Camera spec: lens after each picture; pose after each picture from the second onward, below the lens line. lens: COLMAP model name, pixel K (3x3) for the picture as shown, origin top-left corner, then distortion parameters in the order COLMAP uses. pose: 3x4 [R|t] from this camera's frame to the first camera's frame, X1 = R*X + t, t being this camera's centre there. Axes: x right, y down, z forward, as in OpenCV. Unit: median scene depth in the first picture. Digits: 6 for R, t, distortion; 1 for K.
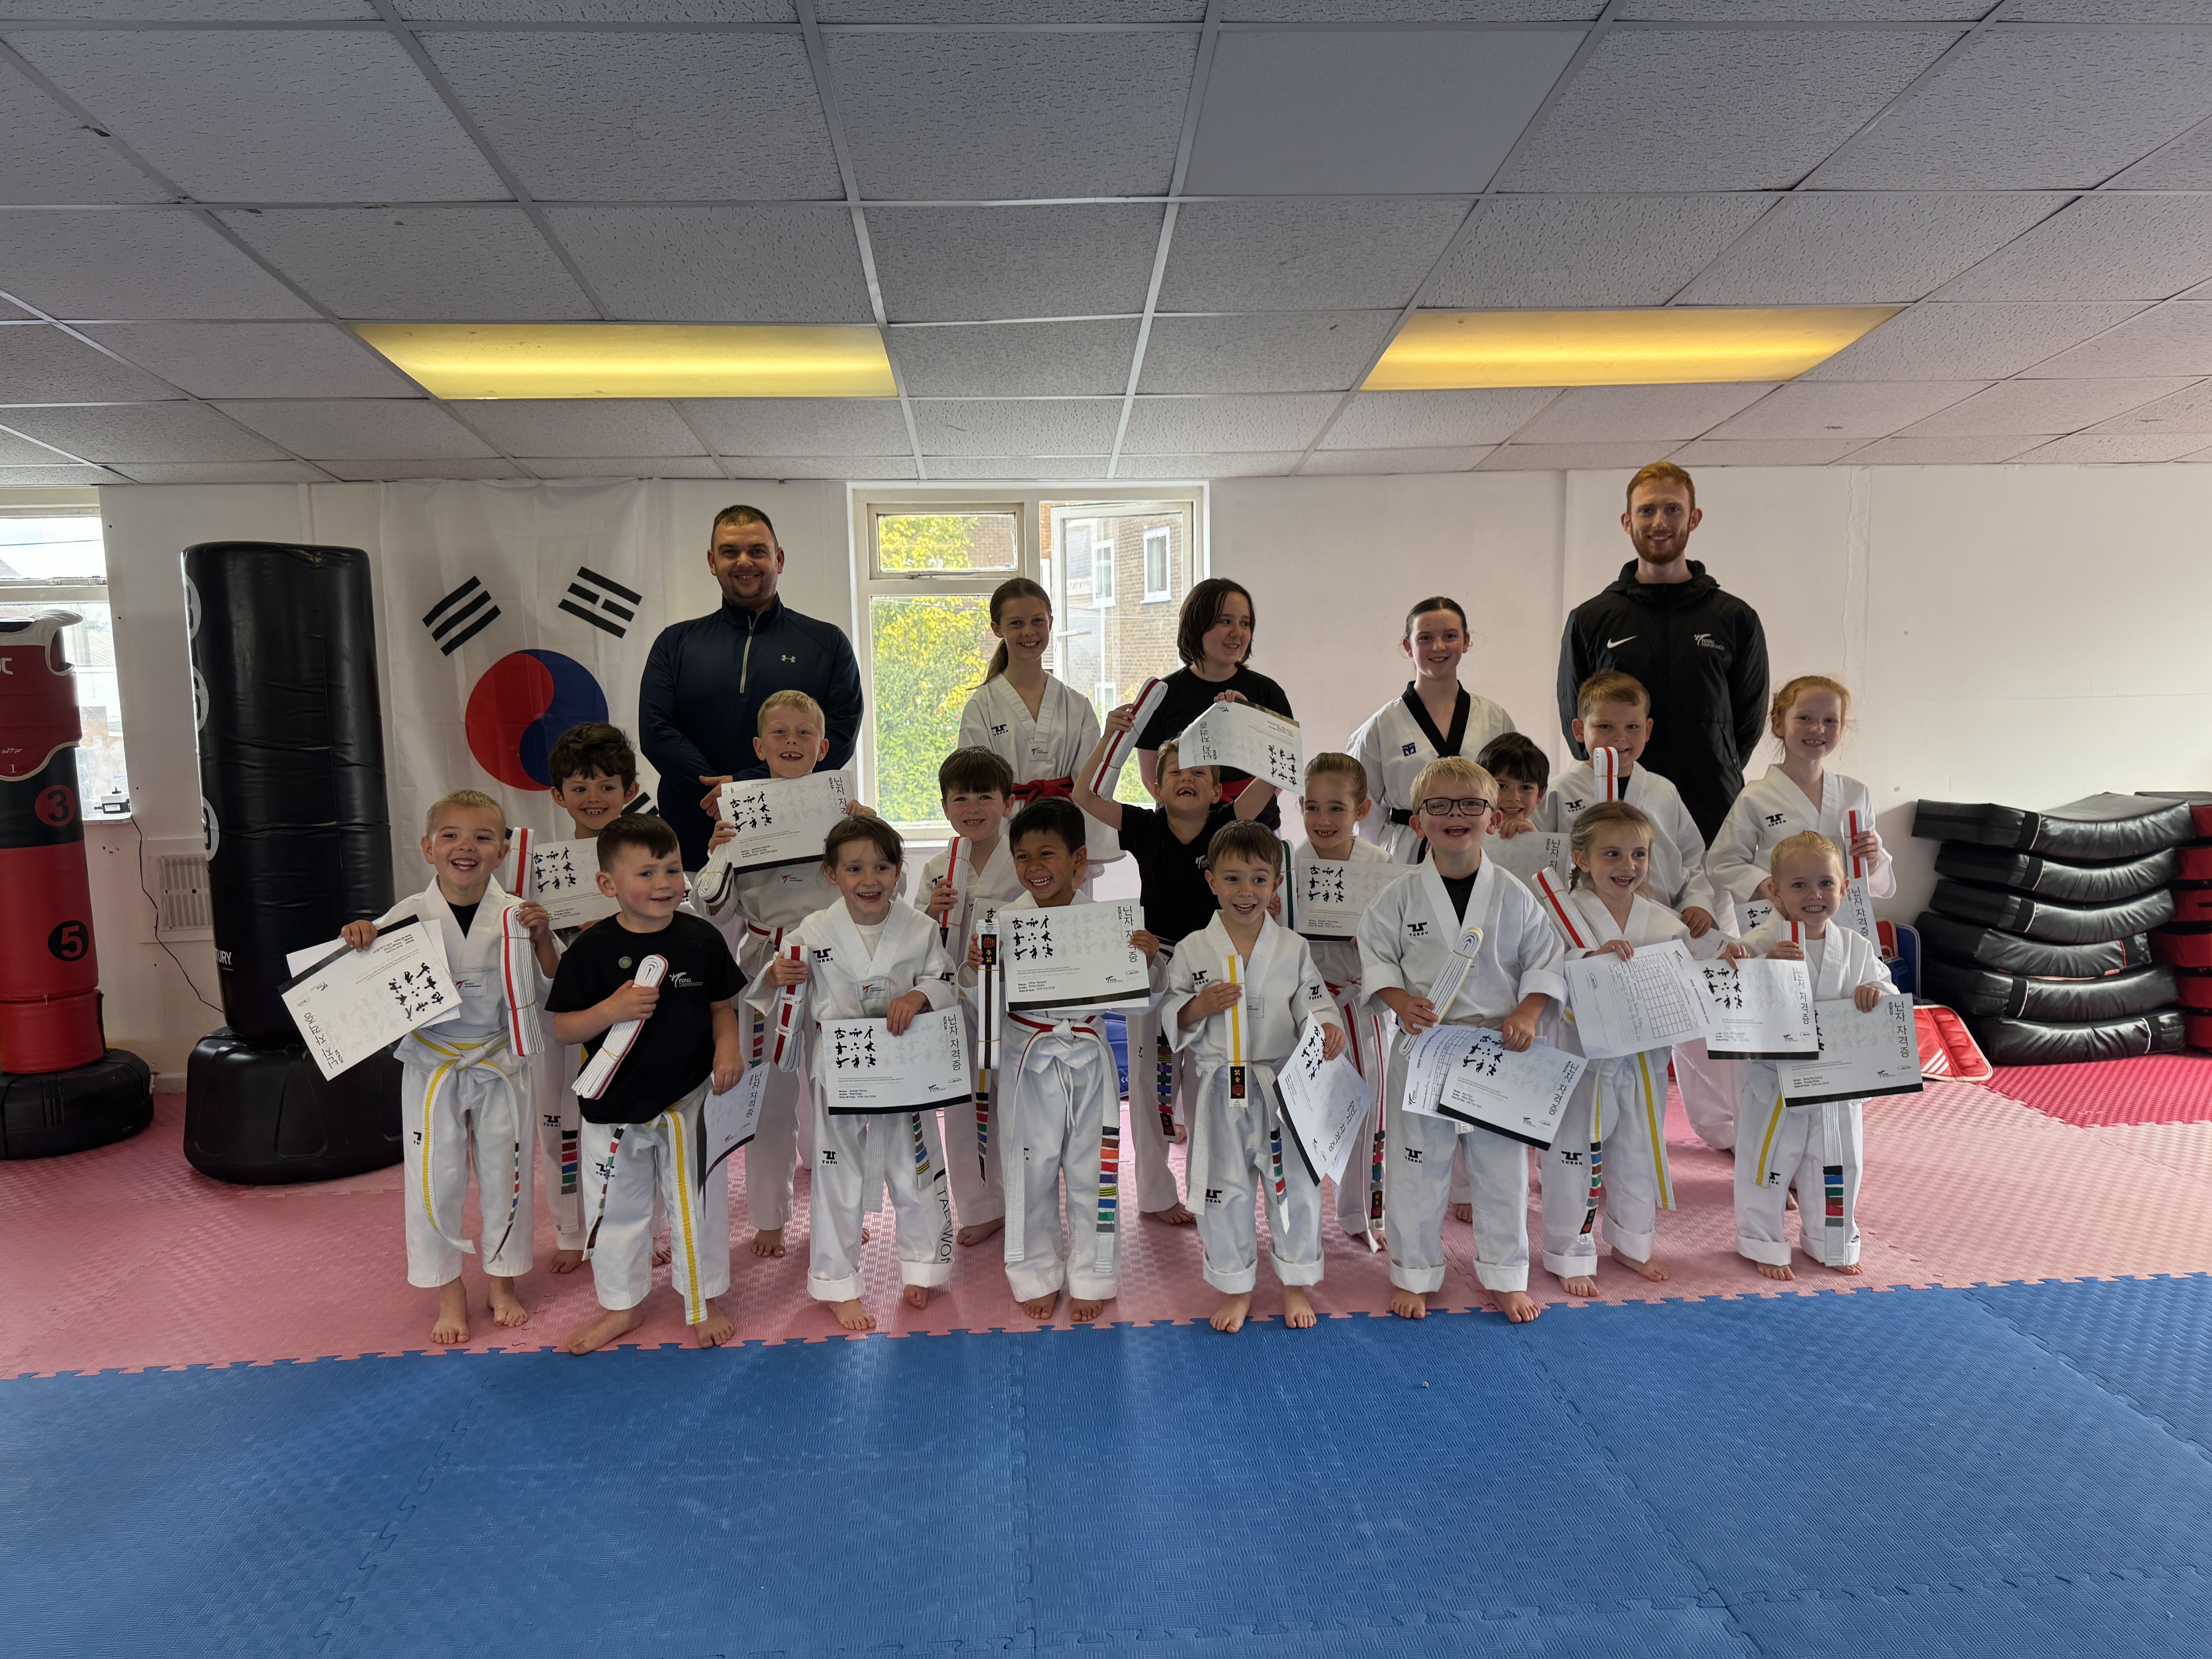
lens RADIAL K [[1577.3, 0, 1108.3], [0, 1577.3, 838.6], [0, 0, 1]] dist [-0.008858, -0.006718]
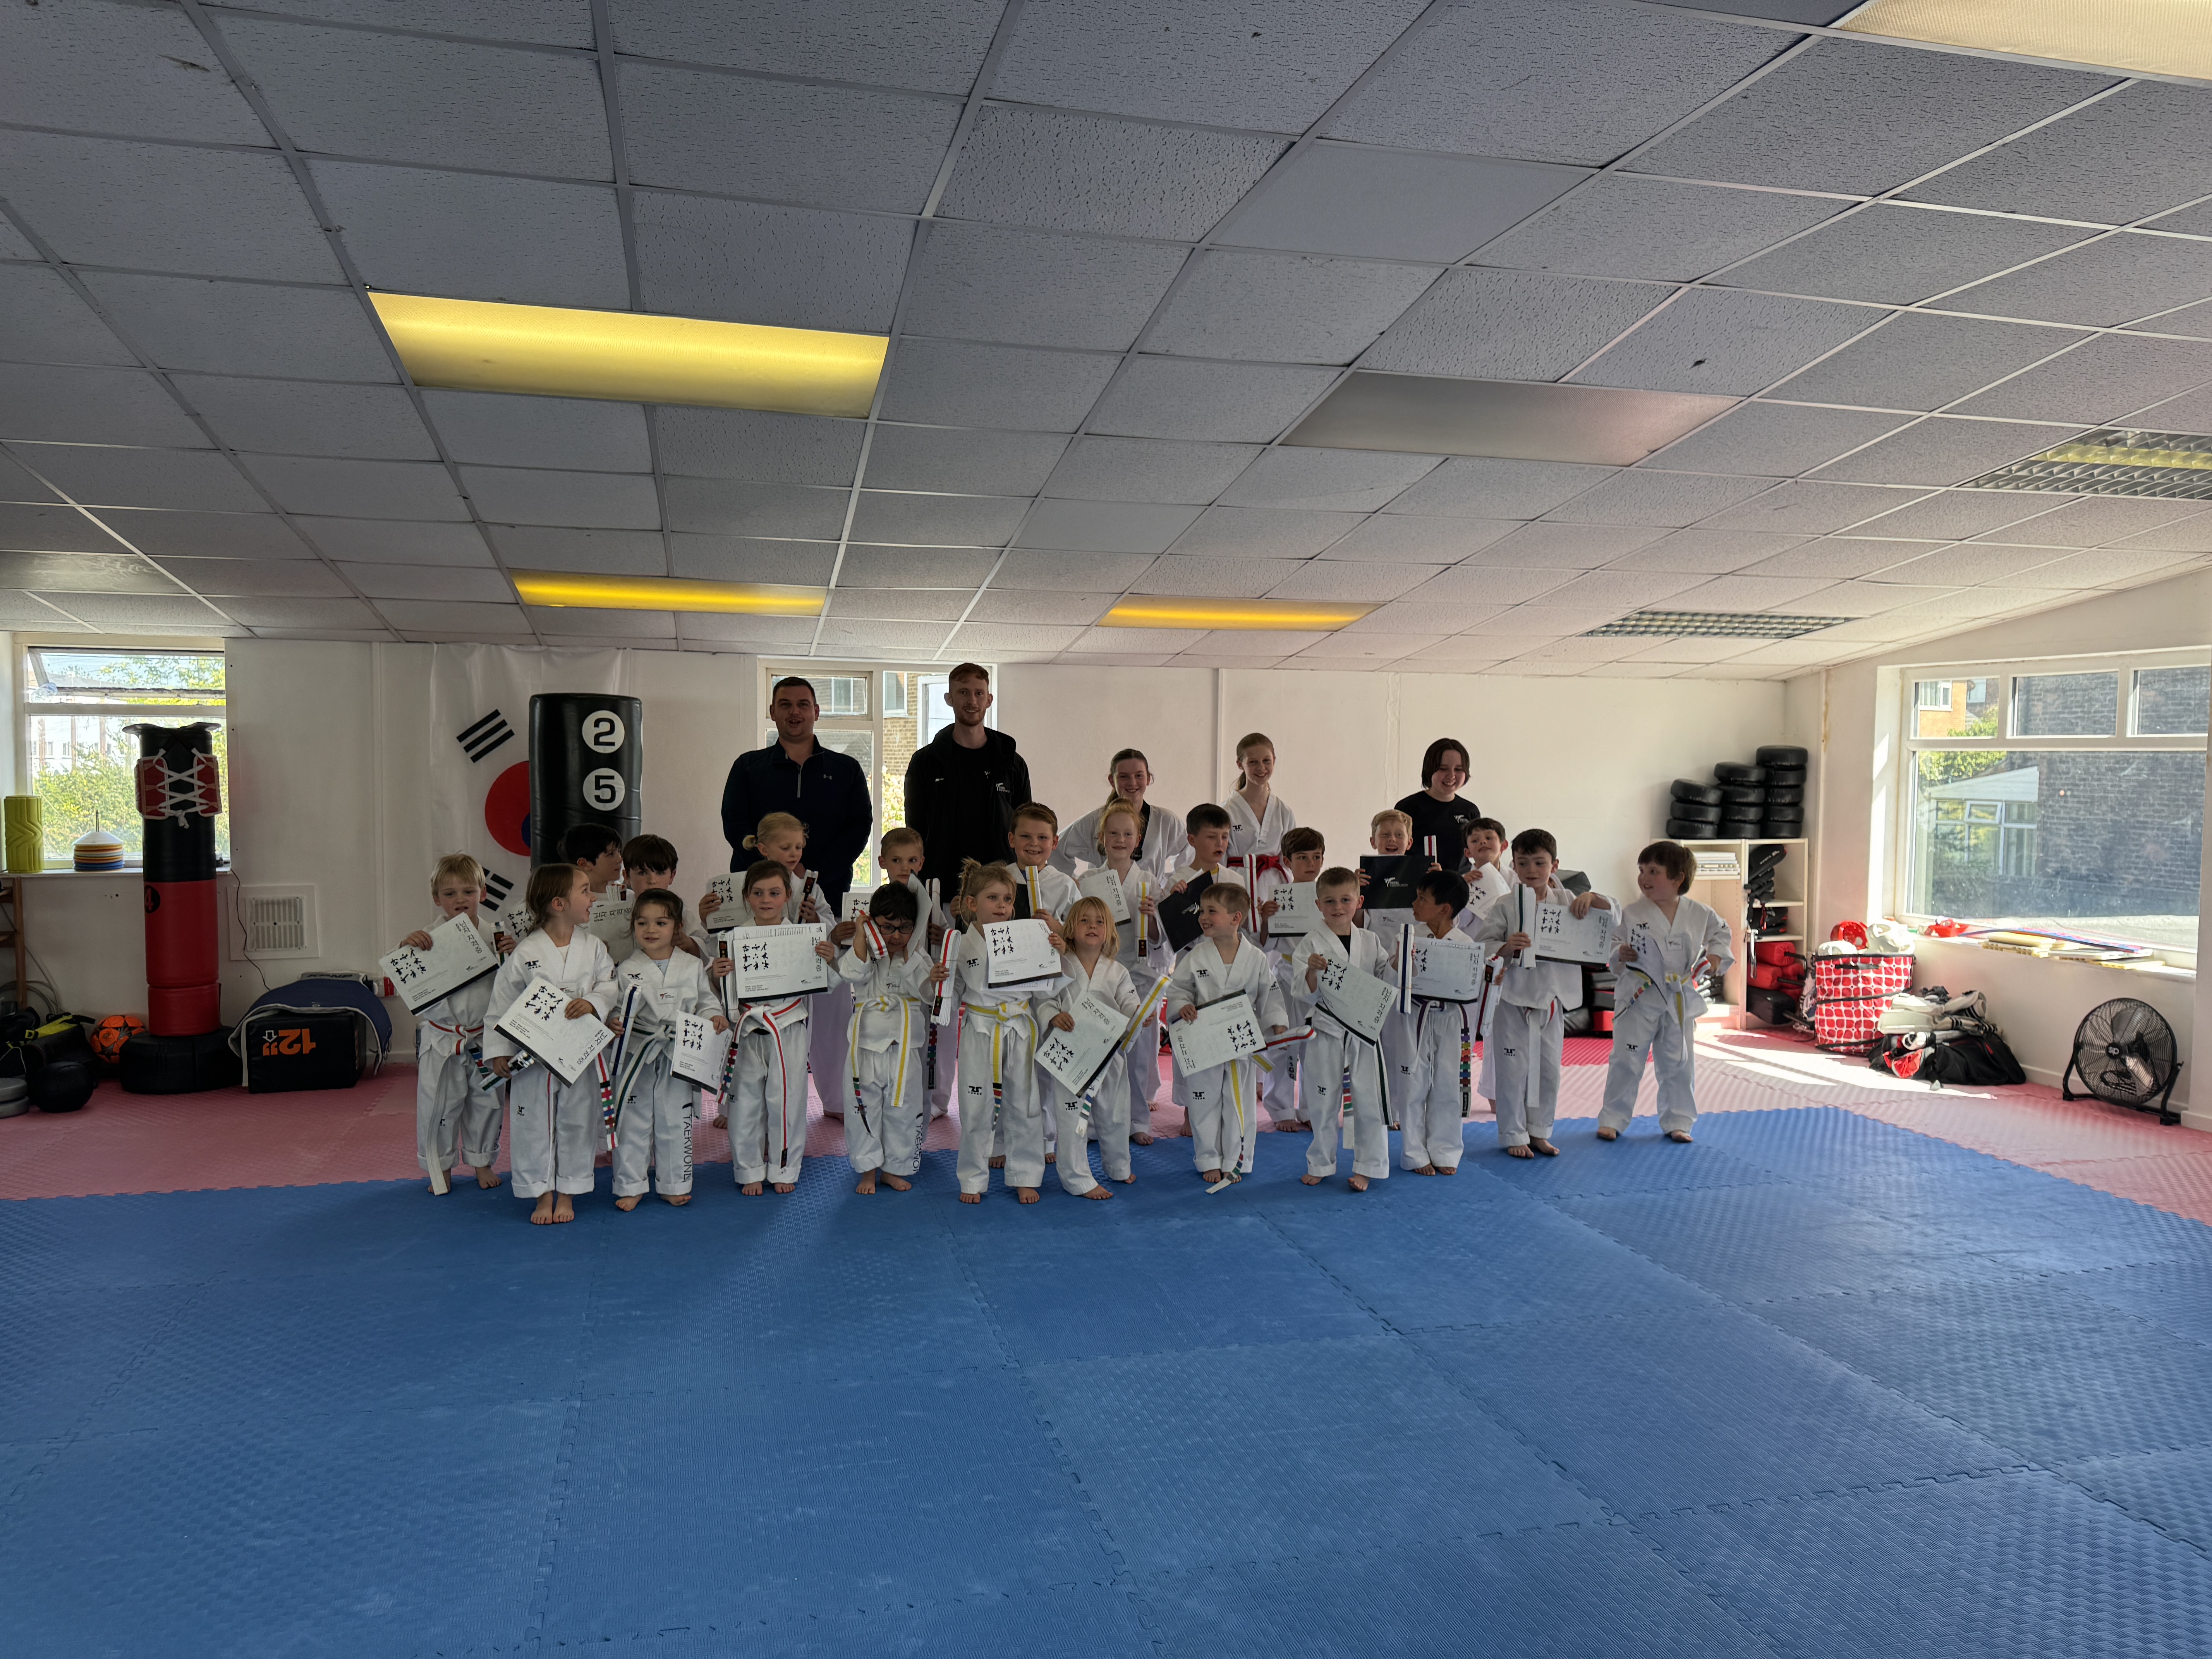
lens RADIAL K [[1574.9, 0, 1106.0], [0, 1574.9, 829.5], [0, 0, 1]] dist [0.000372, -0.004691]
pose [[0.982537, 0.022409, 0.184713, -0.127493], [-0.008544, 0.997108, -0.075519, 0.058385], [-0.185871, 0.072622, 0.979887, -0.611231]]
